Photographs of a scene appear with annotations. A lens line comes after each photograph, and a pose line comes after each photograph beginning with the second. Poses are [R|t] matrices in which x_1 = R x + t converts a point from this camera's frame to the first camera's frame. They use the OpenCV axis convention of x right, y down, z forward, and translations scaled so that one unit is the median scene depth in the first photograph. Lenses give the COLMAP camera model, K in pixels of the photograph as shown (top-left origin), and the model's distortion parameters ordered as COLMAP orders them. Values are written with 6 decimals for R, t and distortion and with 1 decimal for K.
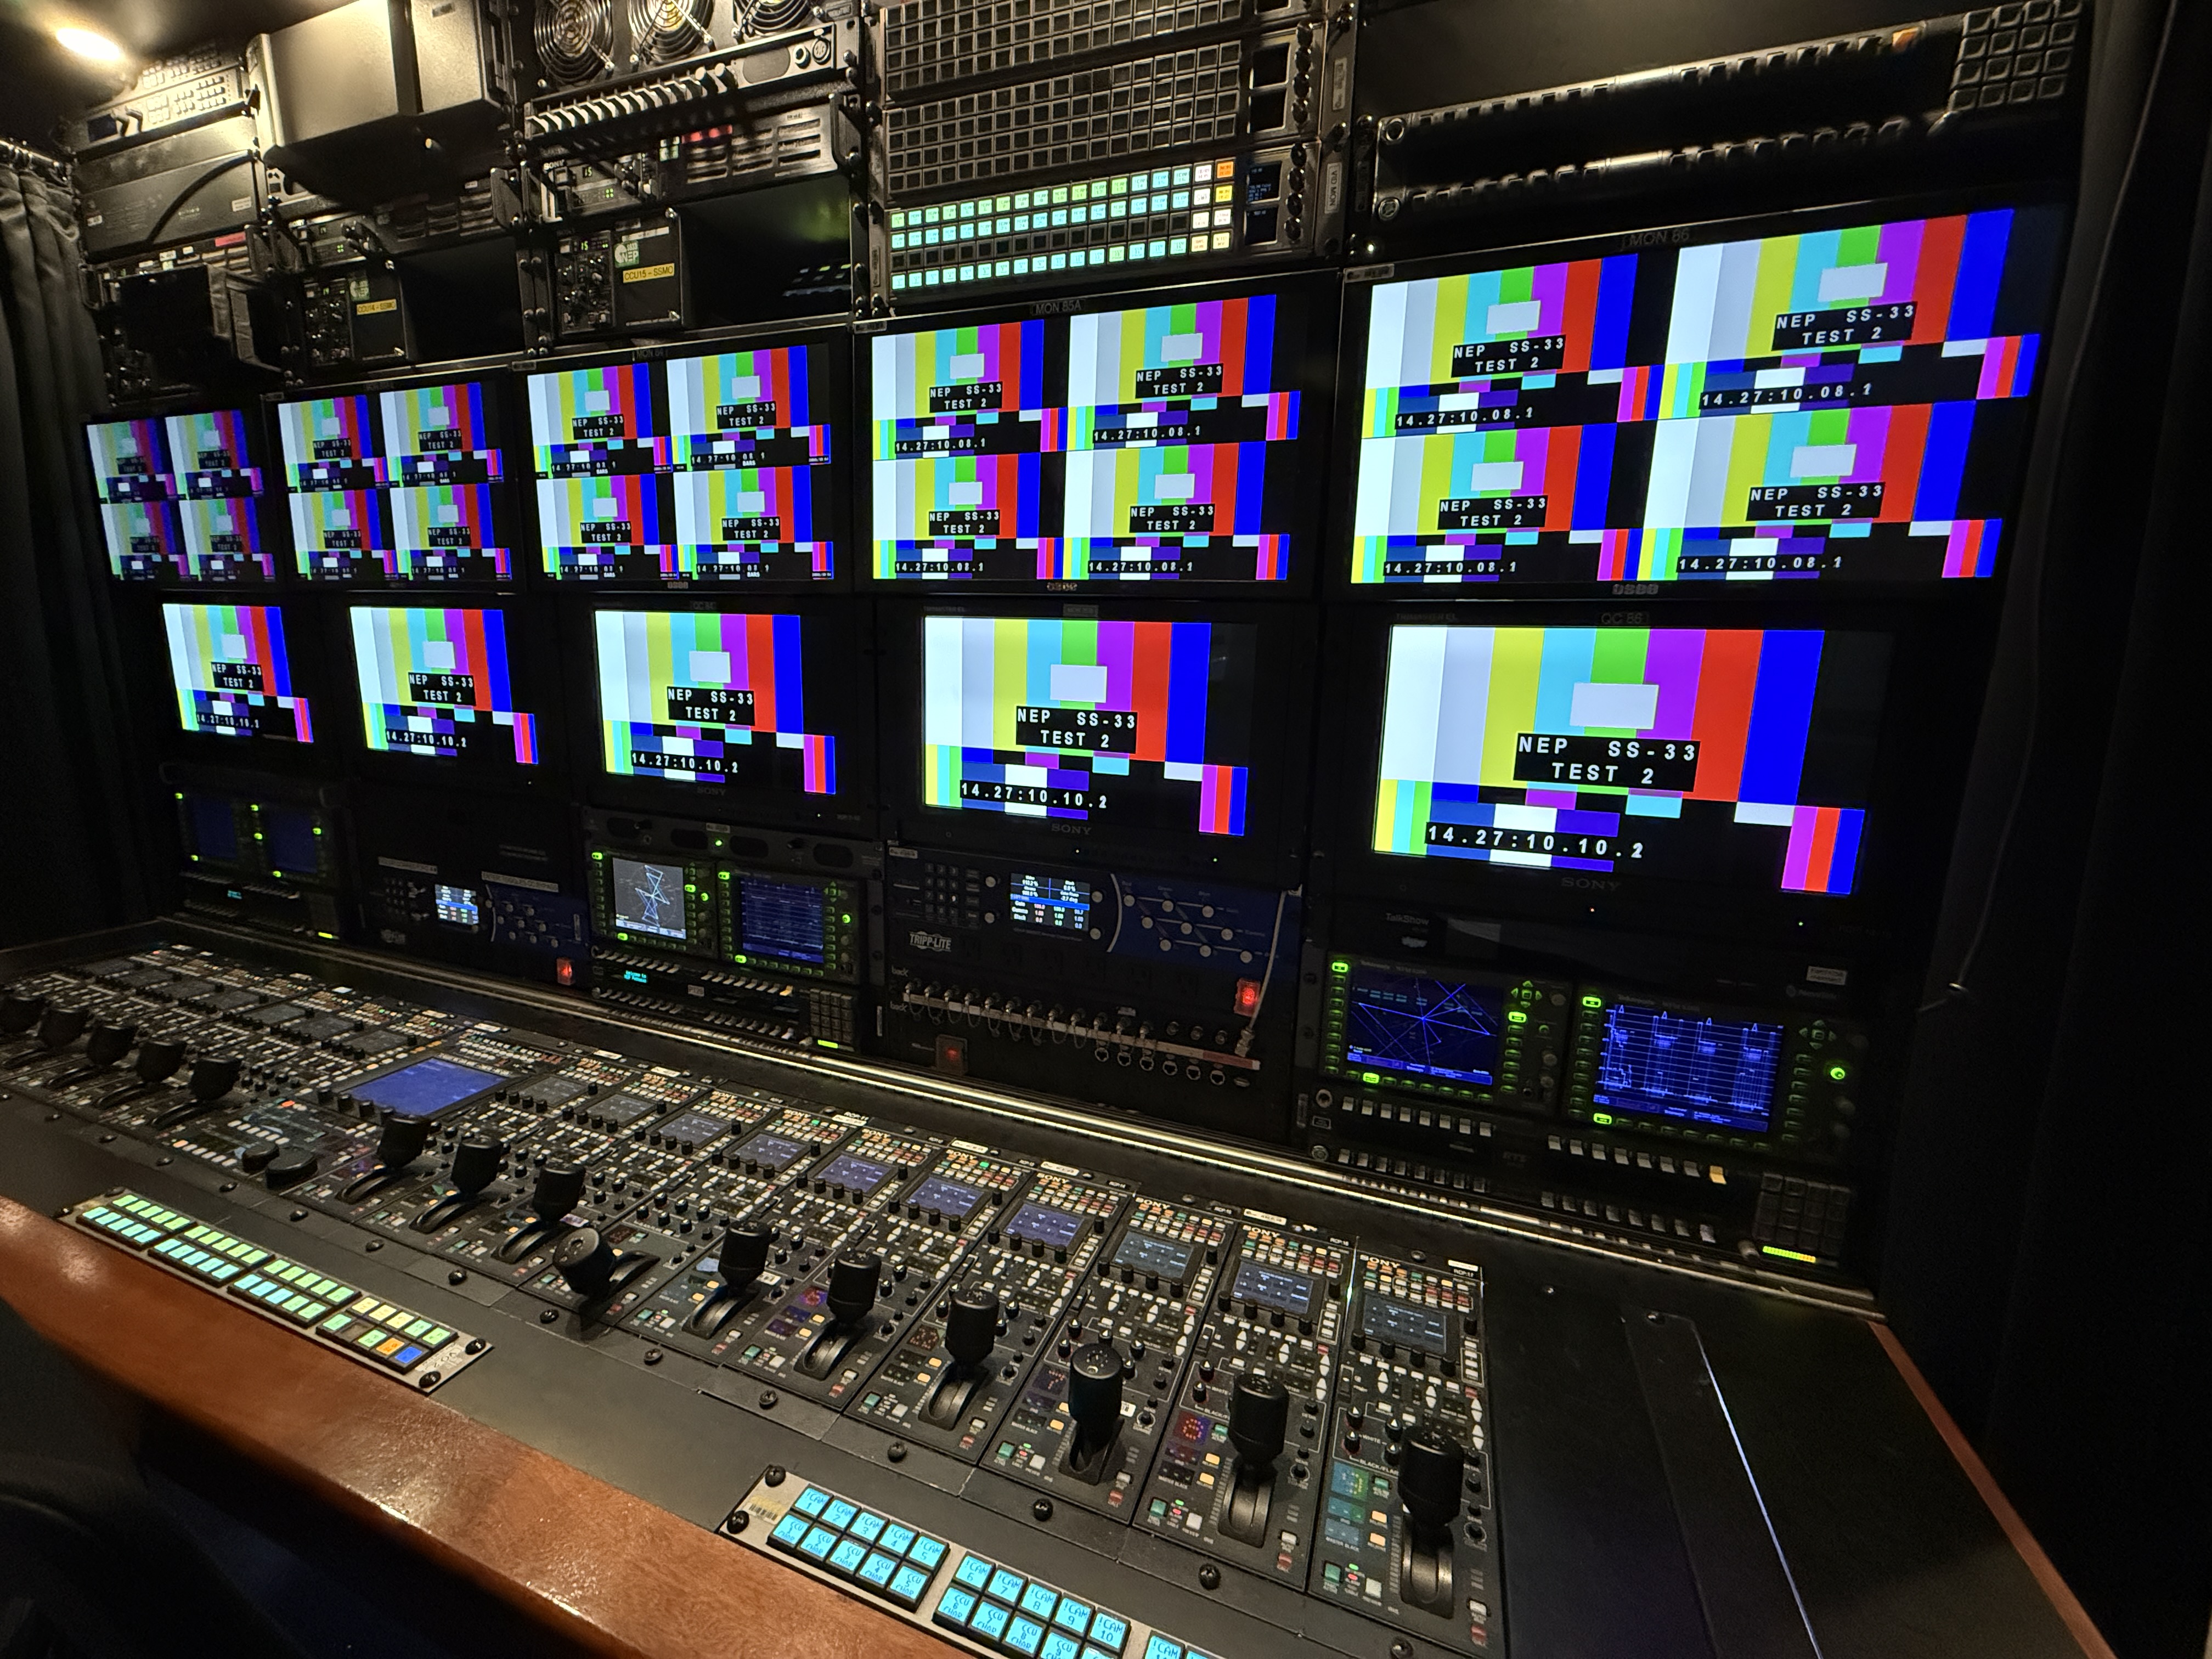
lens RADIAL K [[1049.2, 0, 1106.0], [0, 1049.2, 829.5], [0, 0, 1]] dist [-0.010776, 0.000826]
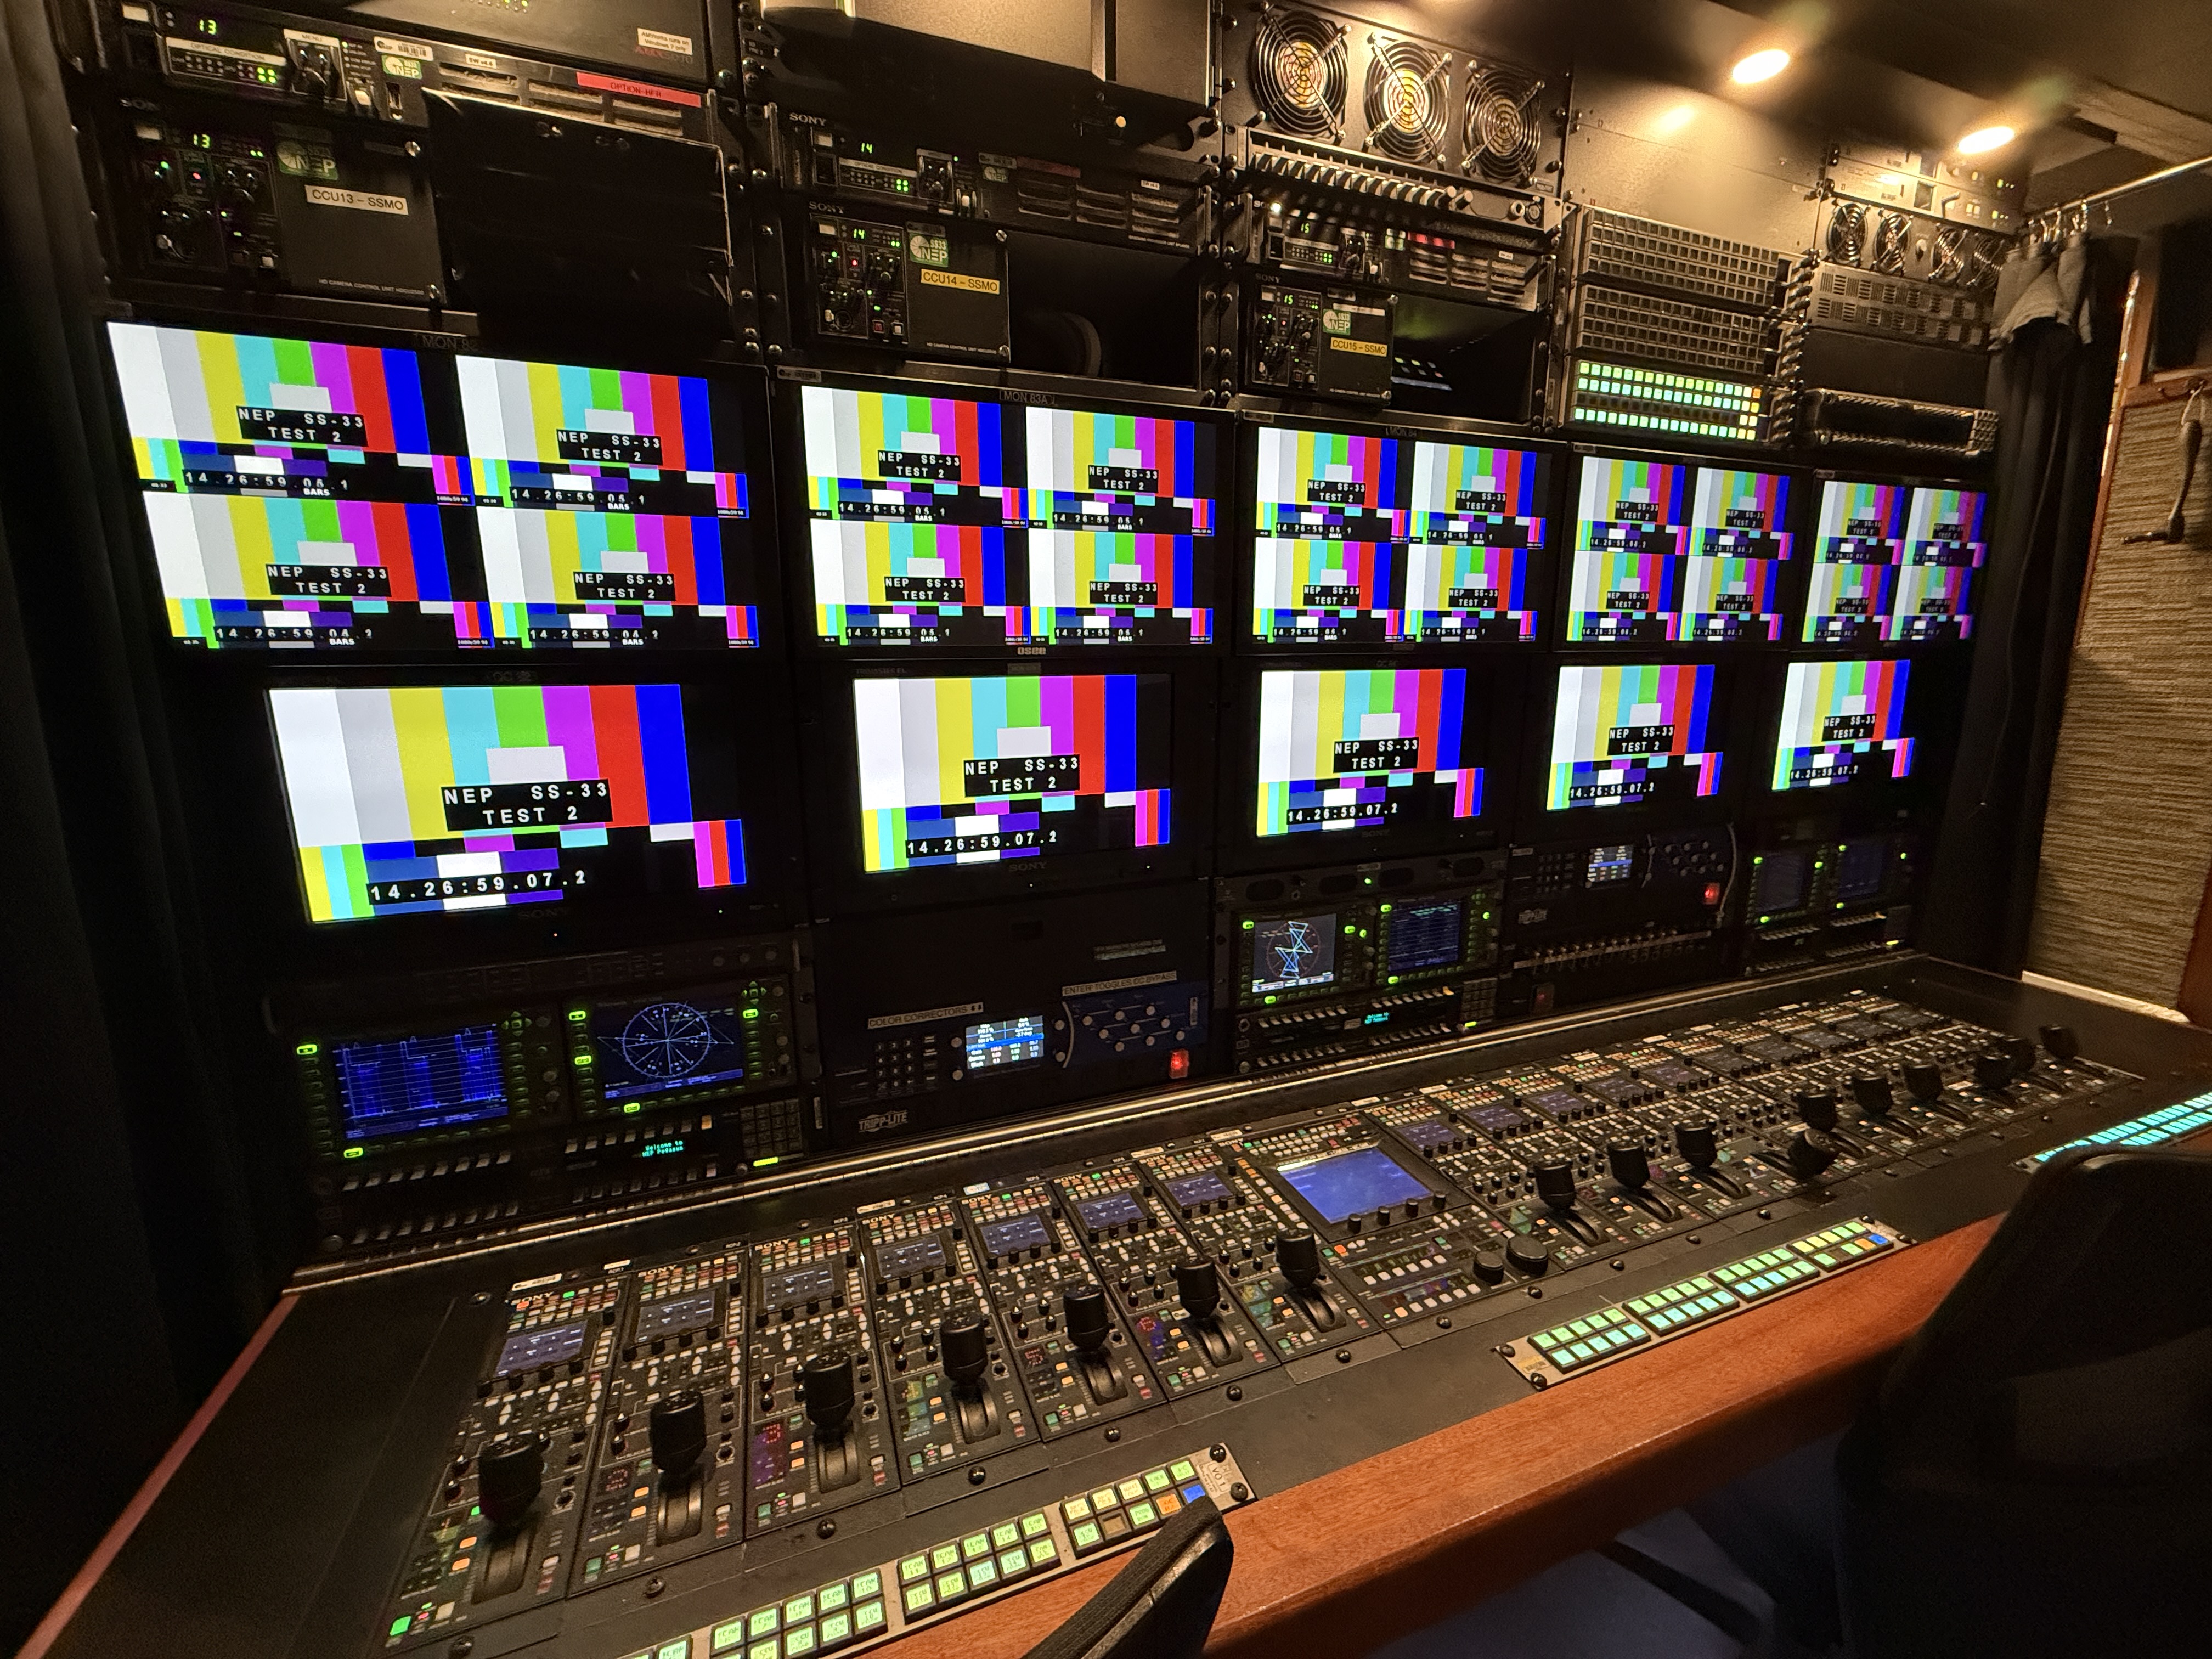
lens RADIAL K [[883.0, 0, 1097.6], [0, 883.0, 831.5], [0, 0, 1]] dist [0.000187, -0.000143]
pose [[0.713007, -0.151701, 0.684549, -0.950664], [0.167959, 0.984842, 0.043307, -0.099690], [-0.680743, 0.084098, 0.727679, 0.410800]]
